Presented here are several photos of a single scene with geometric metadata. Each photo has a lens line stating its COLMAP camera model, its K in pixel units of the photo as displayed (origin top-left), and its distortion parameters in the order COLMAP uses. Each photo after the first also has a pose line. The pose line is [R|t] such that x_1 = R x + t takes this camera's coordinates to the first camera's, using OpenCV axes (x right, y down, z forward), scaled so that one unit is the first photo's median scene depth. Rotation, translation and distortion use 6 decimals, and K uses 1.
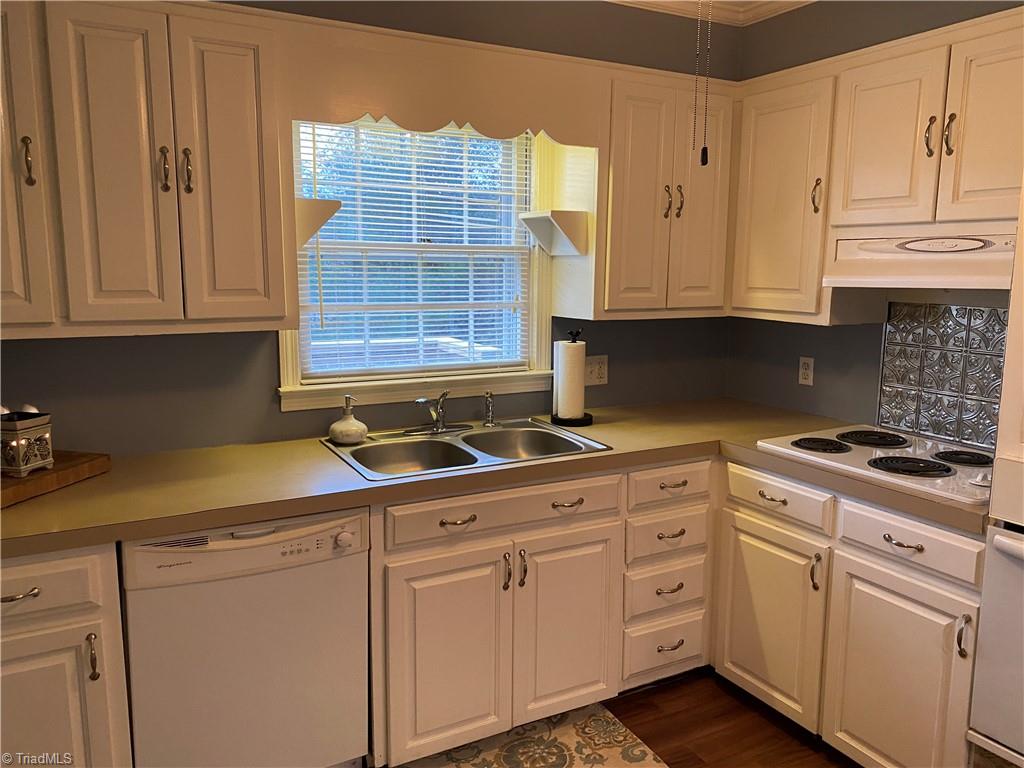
lens RADIAL K [[785.6, 0, 515.6], [0, 785.6, 386.3], [0, 0, 1]] dist [0.054967, -0.053606]
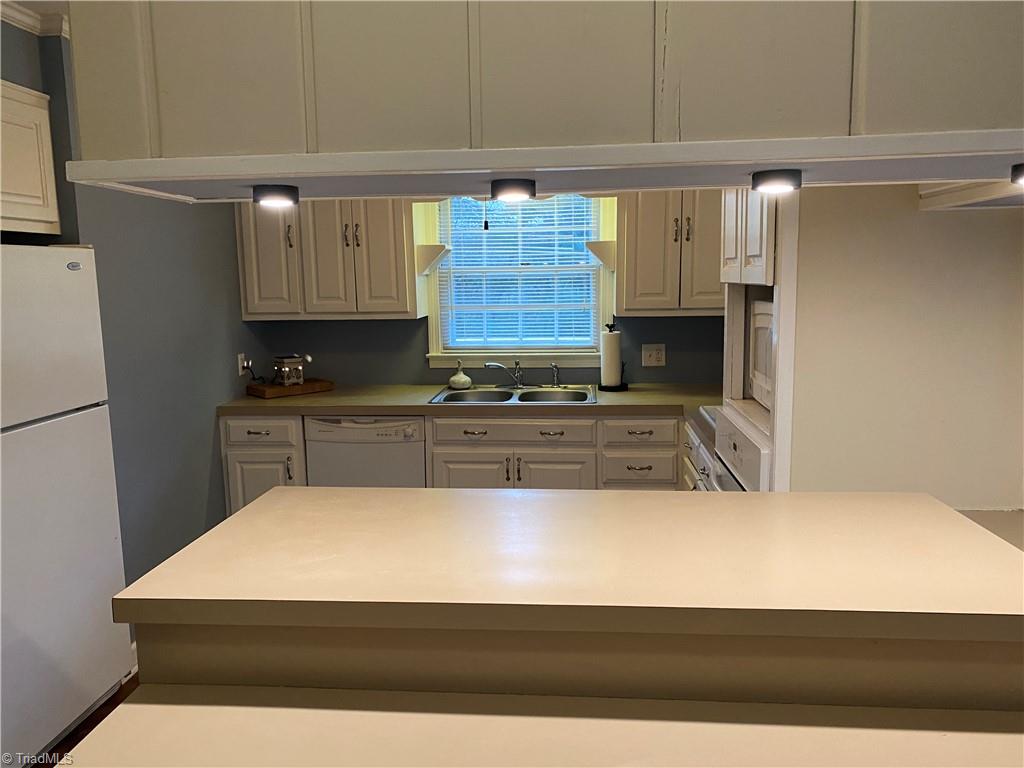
lens RADIAL K [[785.6, 0, 516.5], [0, 785.6, 382.3], [0, 0, 1]] dist [0.054967, -0.053606]
pose [[0.830571, 0.056020, -0.554087, 0.881510], [-0.064151, 0.997929, 0.004732, 0.047245], [0.553205, 0.031615, 0.832445, -0.338266]]
